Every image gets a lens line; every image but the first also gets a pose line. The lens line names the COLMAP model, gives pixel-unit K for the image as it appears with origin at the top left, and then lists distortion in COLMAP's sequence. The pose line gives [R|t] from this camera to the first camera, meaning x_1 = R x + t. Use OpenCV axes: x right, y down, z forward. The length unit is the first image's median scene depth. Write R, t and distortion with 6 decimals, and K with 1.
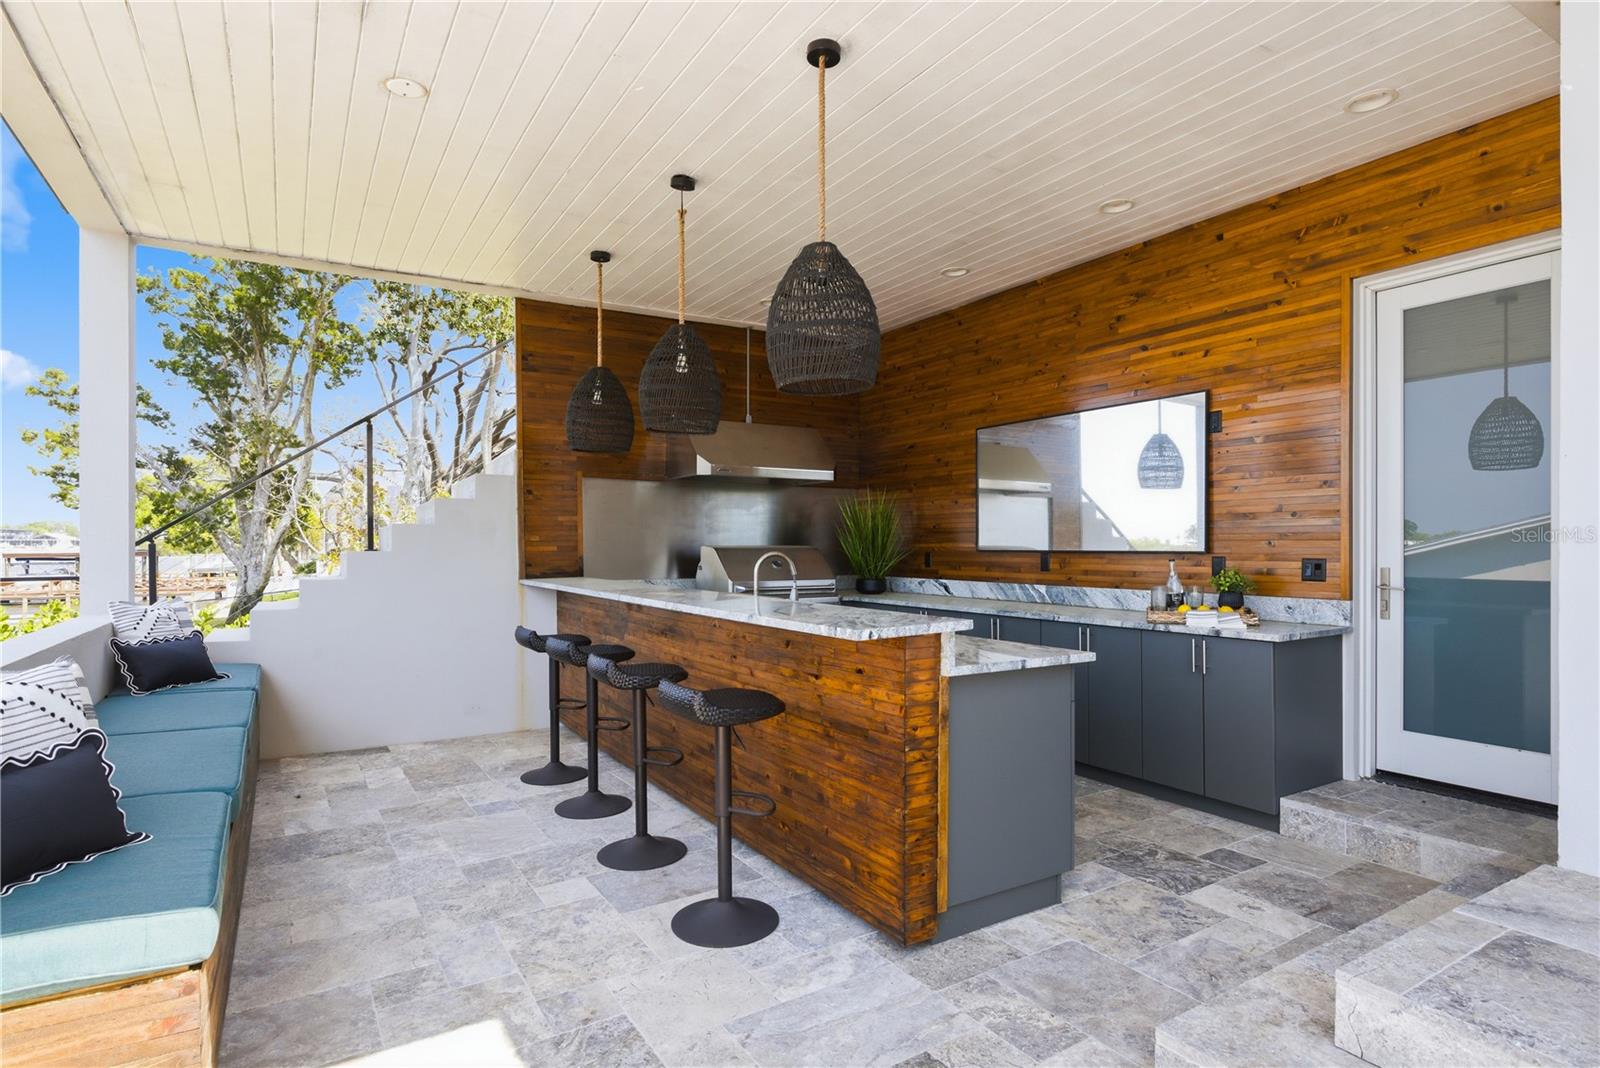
lens RADIAL K [[833.3, 0, 800.8], [0, 833.3, 547.6], [0, 0, 1]] dist [-0.005725, -0.001279]
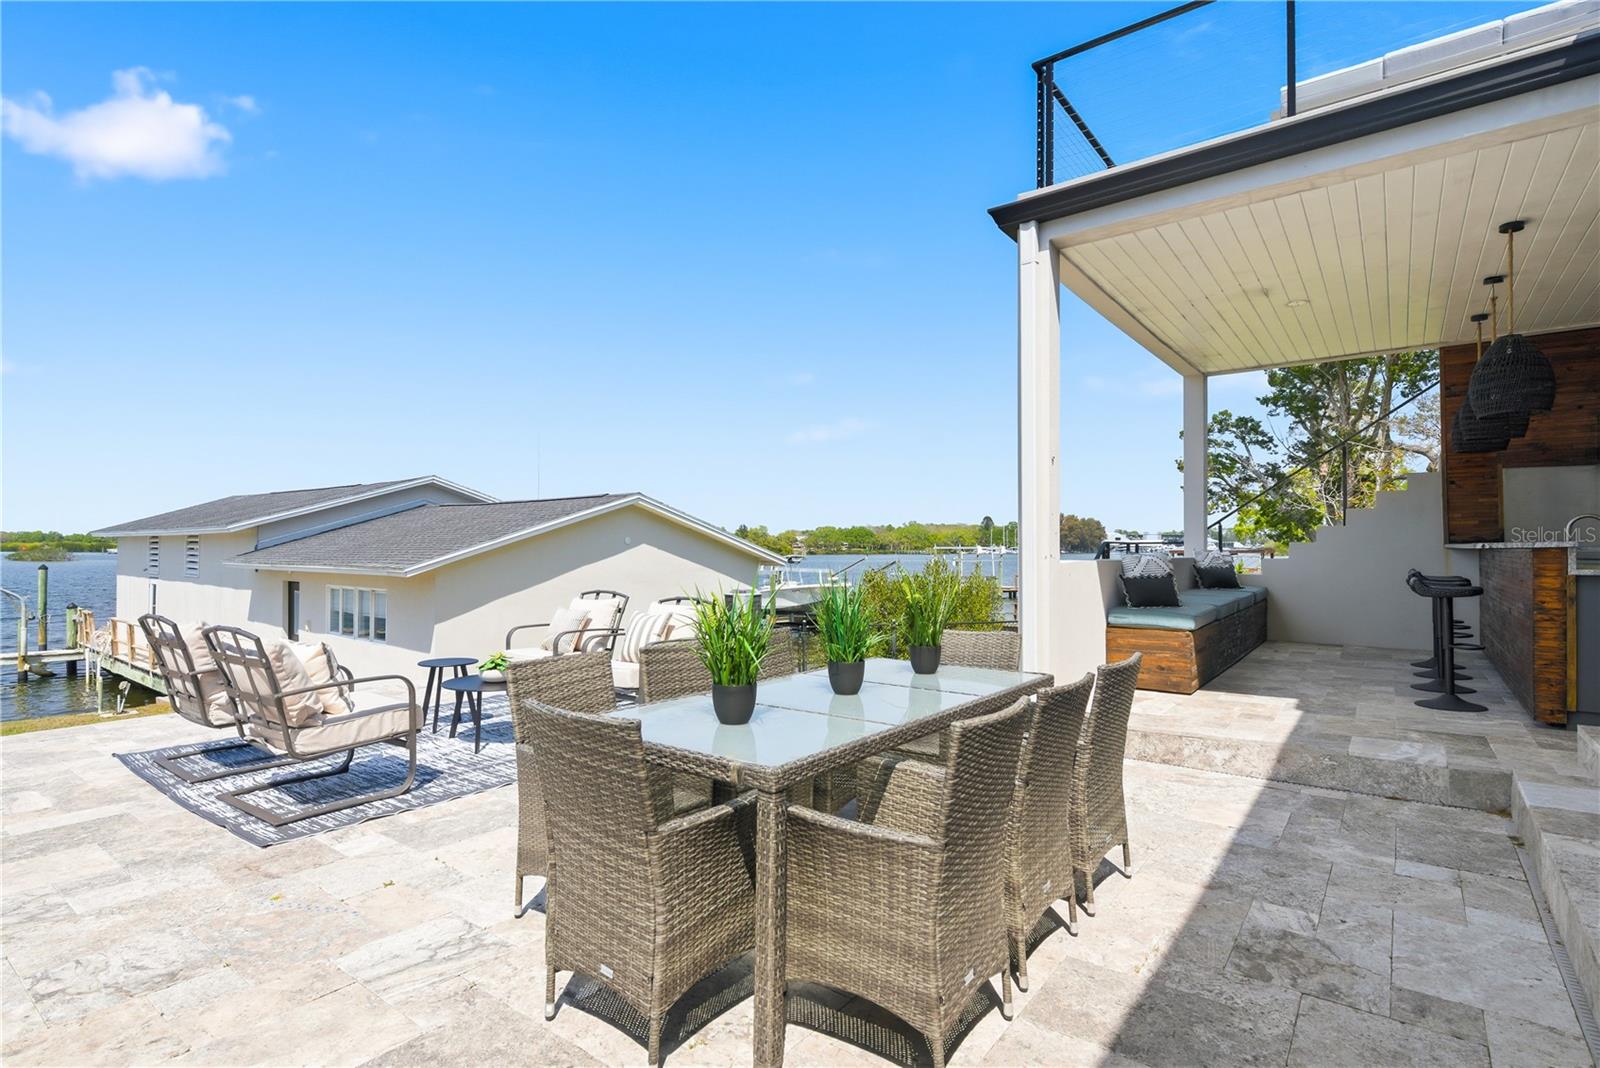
lens RADIAL K [[777.4, 0, 808.1], [0, 777.4, 537.0], [0, 0, 1]] dist [0.002890, -0.001925]
pose [[0.359447, -0.010172, -0.933110, 0.680335], [-0.004053, 0.999914, -0.012462, 0.061852], [0.933157, 0.008261, 0.359375, -0.652554]]
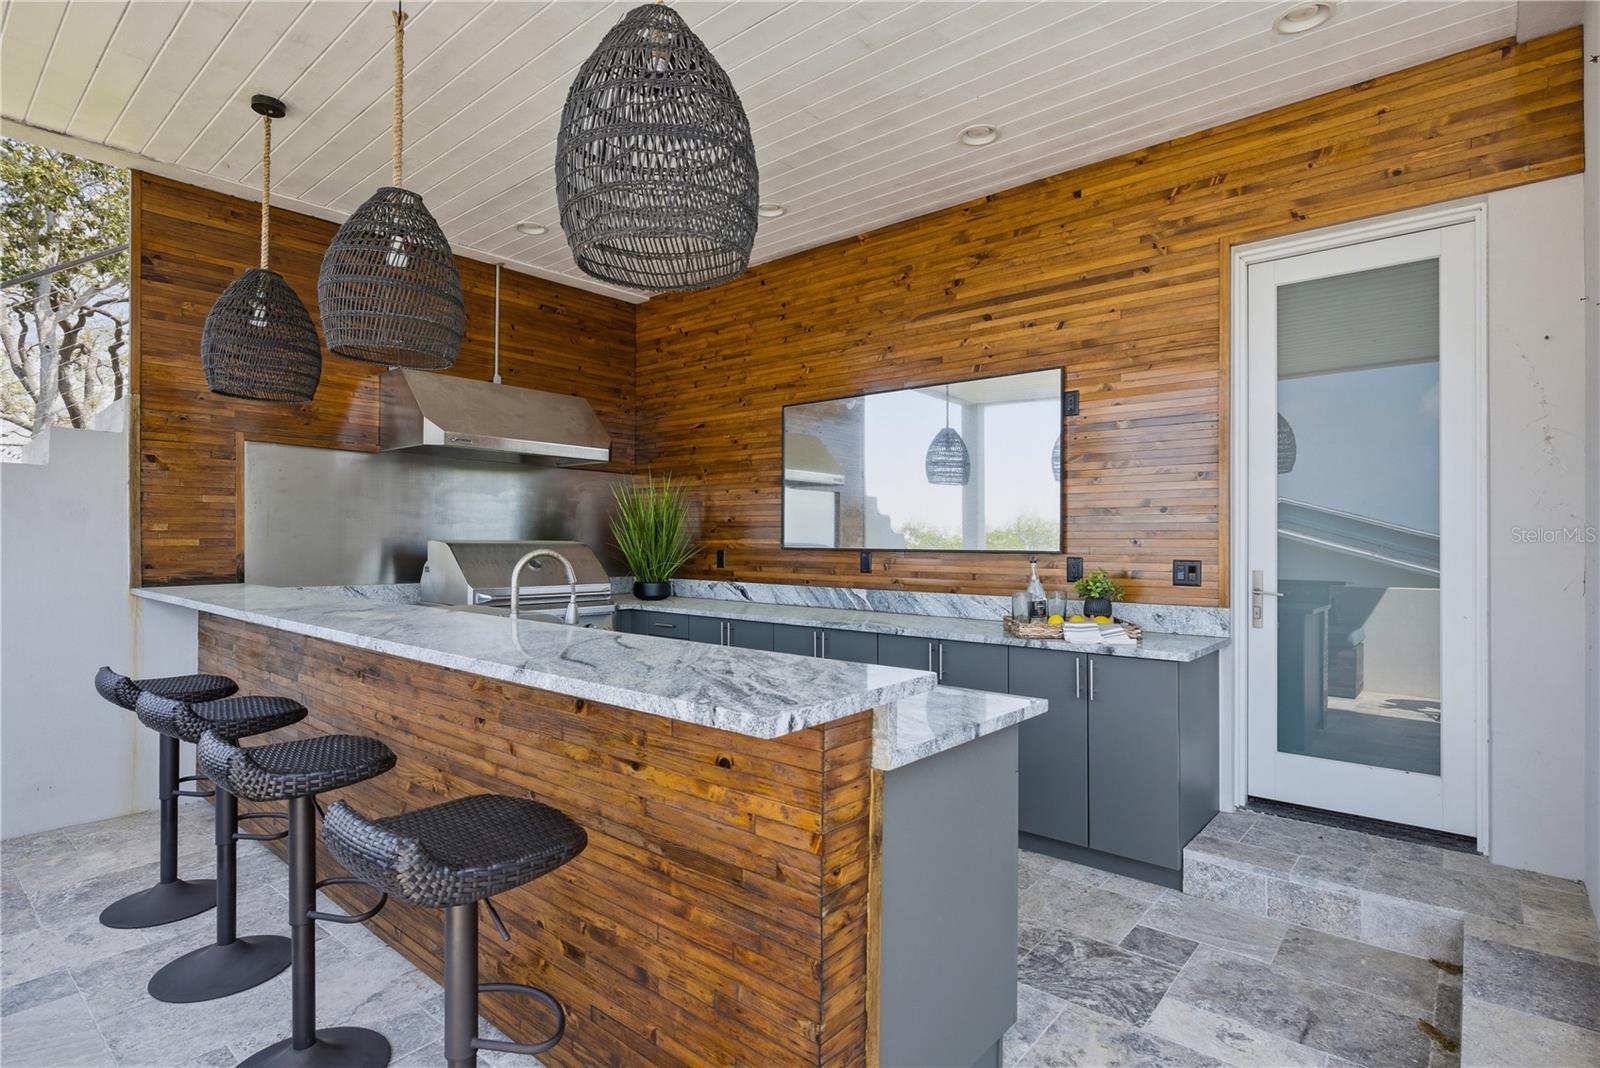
lens RADIAL K [[799.3, 0, 800.7], [0, 799.3, 532.9], [0, 0, 1]] dist [0.000855, -0.002481]
pose [[0.951384, 0.011007, 0.307809, -0.031264], [-0.006706, 0.999865, -0.015026, -0.000241], [-0.307933, 0.012231, 0.951329, 0.296434]]
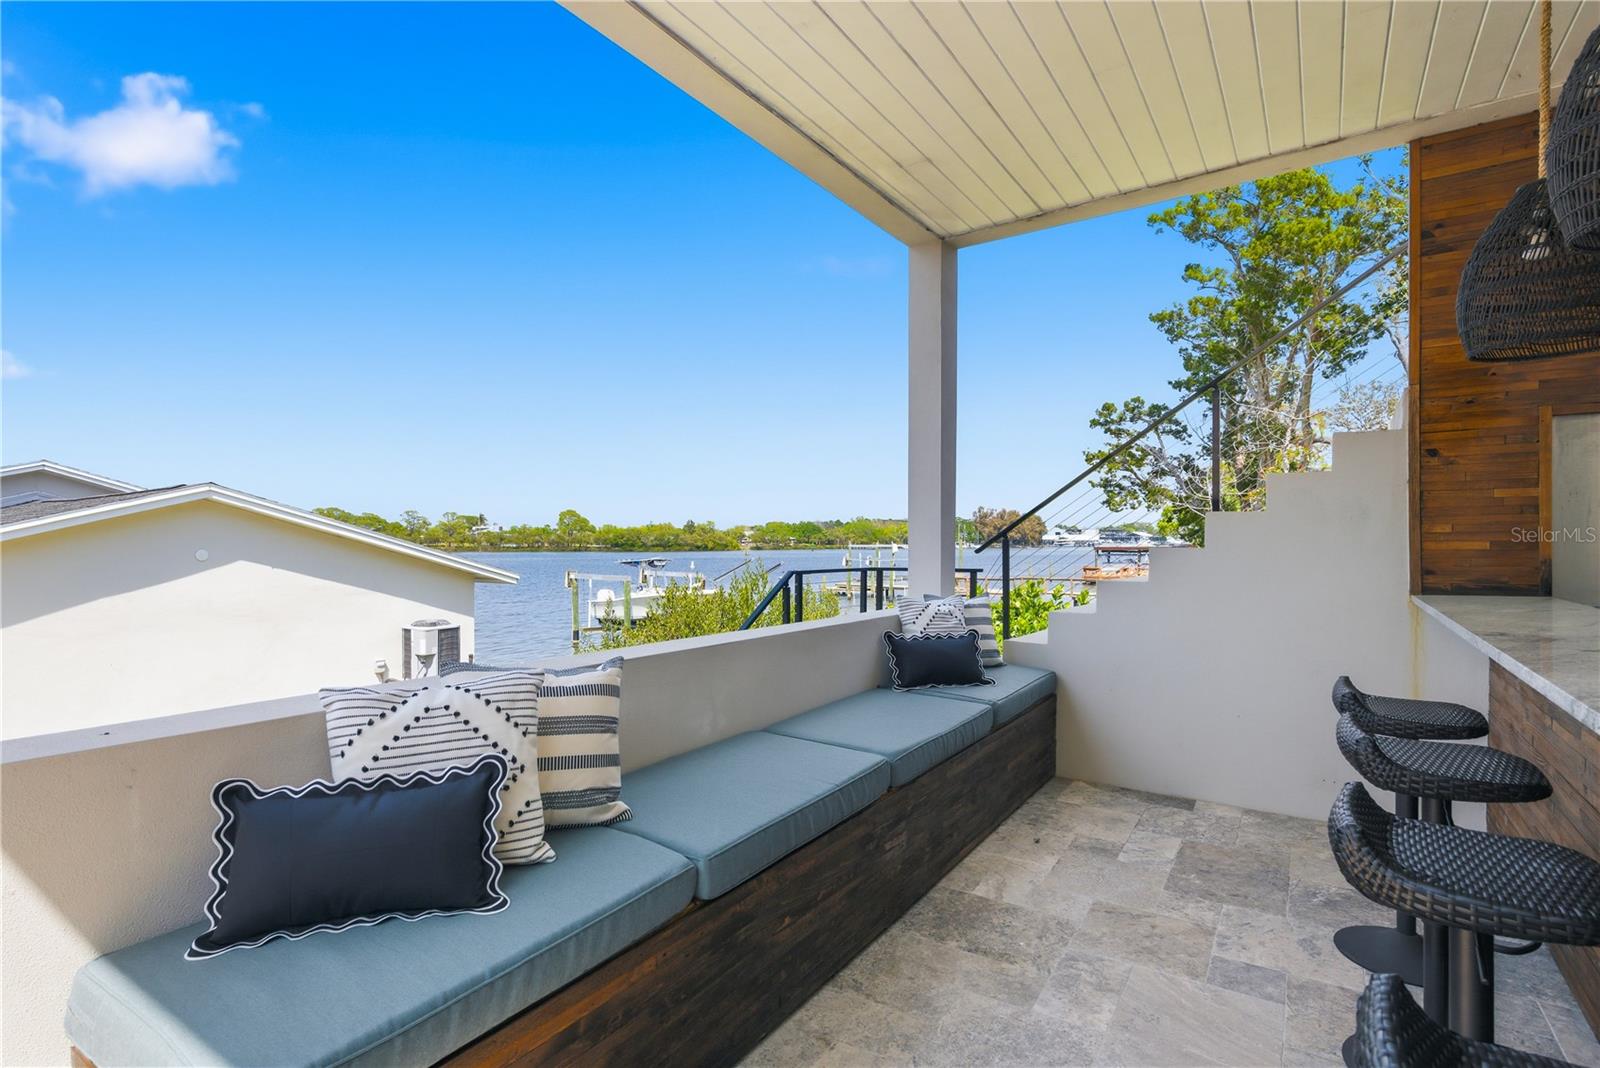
lens RADIAL K [[777.4, 0, 799.0], [0, 777.4, 559.4], [0, 0, 1]] dist [0.002890, -0.001925]
pose [[0.416342, 0.020648, -0.908973, 0.001809], [-0.001350, 0.999755, 0.022092, -0.000757], [0.909207, -0.007971, 0.416268, 0.452983]]
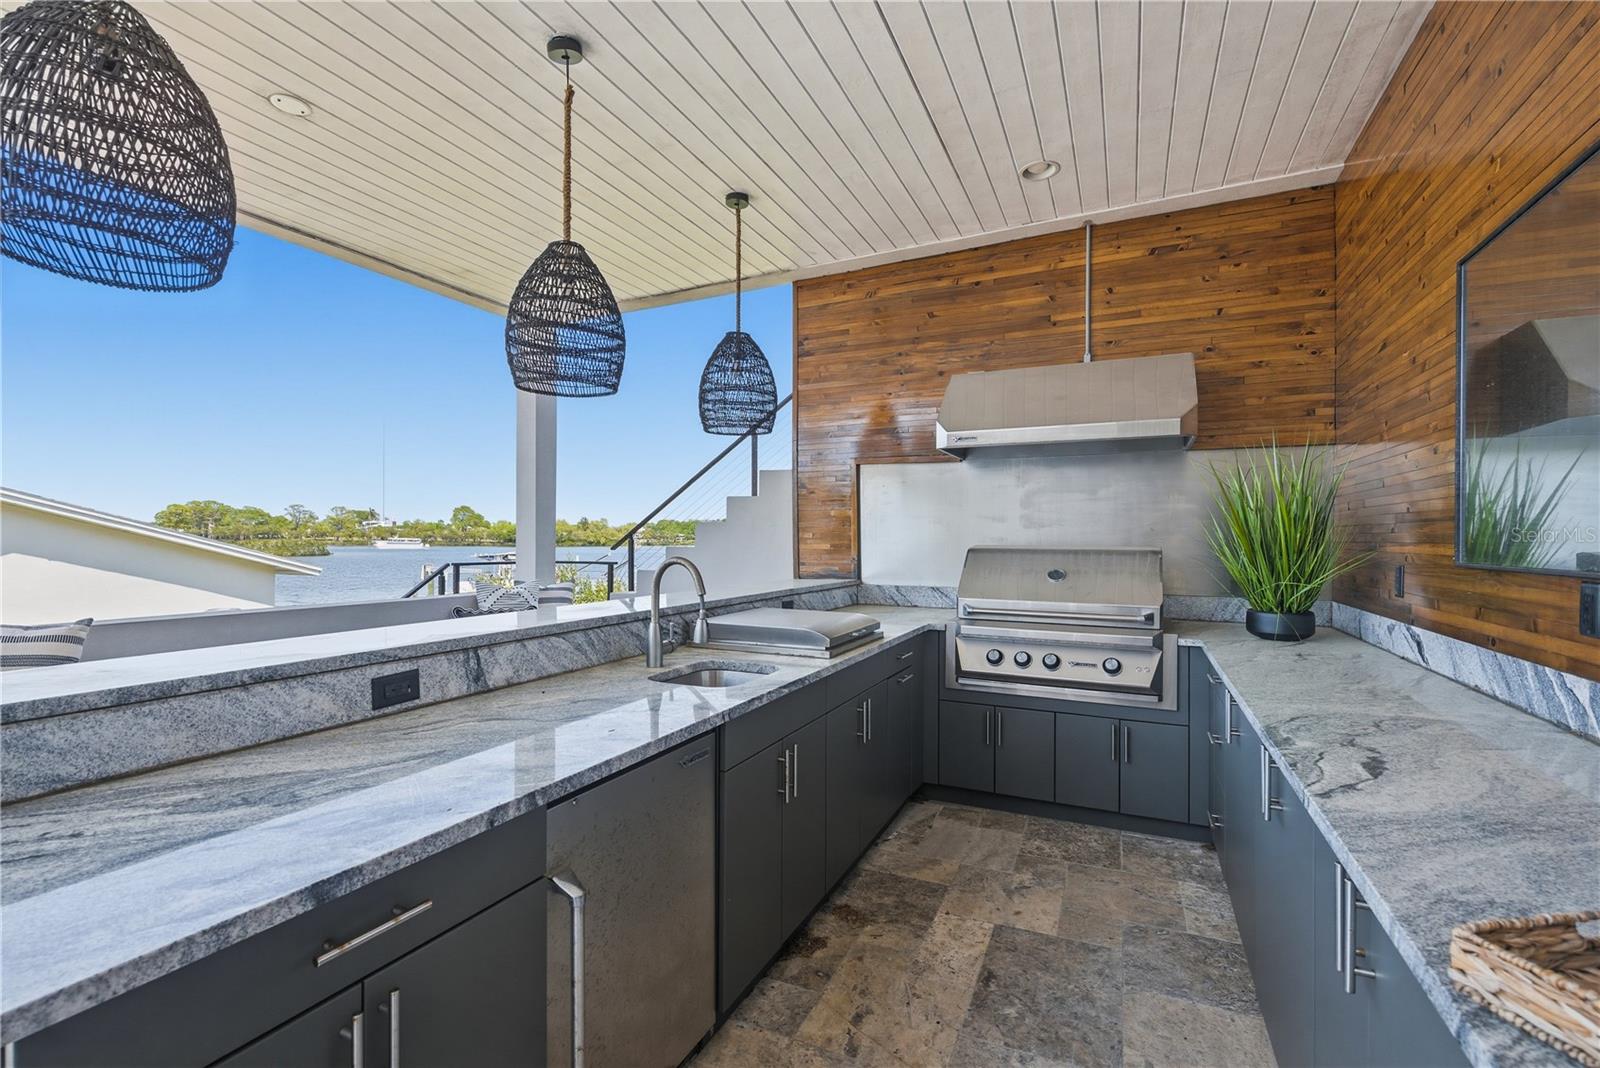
lens RADIAL K [[710.7, 0, 793.9], [0, 710.7, 538.4], [0, 0, 1]] dist [0.001957, 0.000285]
pose [[0.547071, 0.003039, -0.837081, 0.447443], [-0.007740, 0.999969, -0.001428, -0.008730], [0.837051, 0.007260, 0.547077, 0.742740]]
